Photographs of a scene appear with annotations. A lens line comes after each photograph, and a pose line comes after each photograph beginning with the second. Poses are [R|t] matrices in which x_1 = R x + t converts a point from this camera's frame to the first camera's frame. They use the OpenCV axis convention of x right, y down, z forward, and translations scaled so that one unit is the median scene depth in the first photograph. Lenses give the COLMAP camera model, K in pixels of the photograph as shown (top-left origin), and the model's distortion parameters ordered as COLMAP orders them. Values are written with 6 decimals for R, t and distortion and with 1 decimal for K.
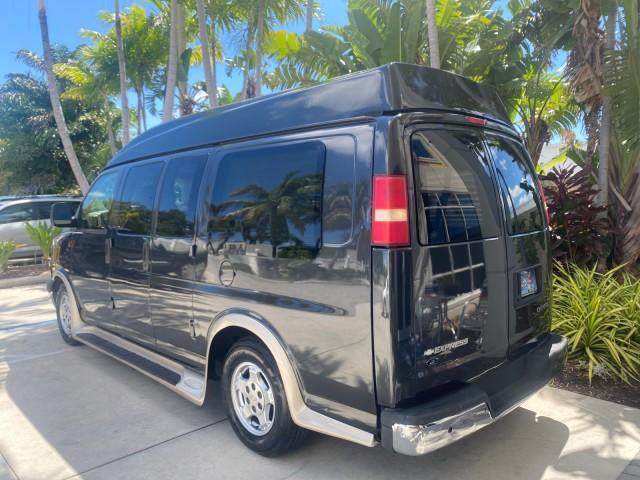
lens RADIAL K [[495.9, 0, 319.9], [0, 495.9, 242.2], [0, 0, 1]] dist [-0.000658, -0.000672]
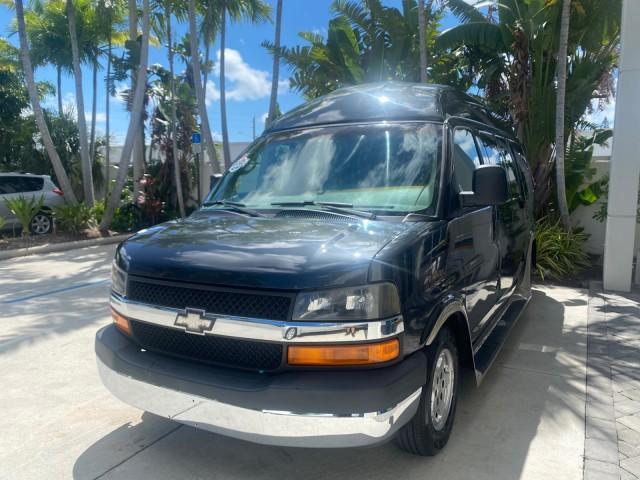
lens RADIAL K [[495.9, 0, 319.9], [0, 495.9, 242.2], [0, 0, 1]] dist [-0.000658, -0.000672]
pose [[0.946337, -0.027975, 0.321969, -0.611190], [0.016748, 0.999153, 0.037587, 0.051308], [-0.322748, -0.030178, 0.946004, -0.329114]]
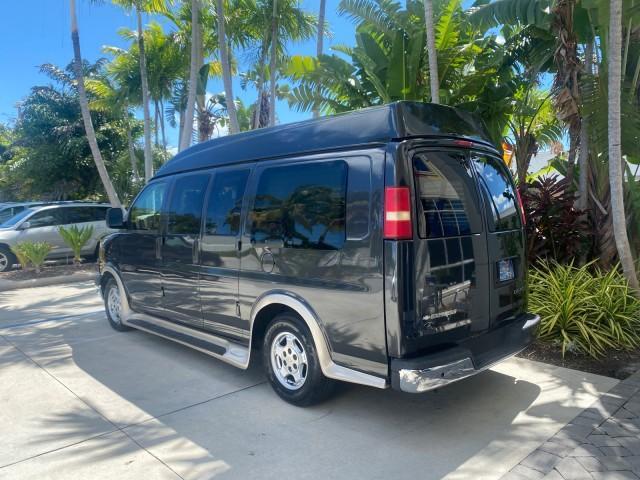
lens RADIAL K [[495.9, 0, 319.9], [0, 495.9, 242.2], [0, 0, 1]] dist [-0.000658, -0.000672]
pose [[0.999974, -0.000613, -0.007194, -0.027045], [0.000537, 0.999944, -0.010567, 0.013727], [0.007200, 0.010563, 0.999918, -0.157891]]
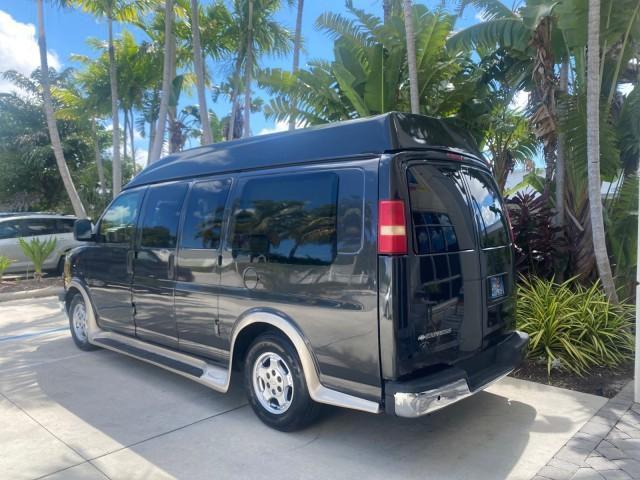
lens RADIAL K [[495.9, 0, 319.9], [0, 495.9, 242.2], [0, 0, 1]] dist [-0.000658, -0.000672]
pose [[0.998427, 0.006358, 0.055699, -0.052367], [-0.004102, 0.999171, -0.040513, 0.013122], [-0.055910, 0.040221, 0.997625, -0.123714]]
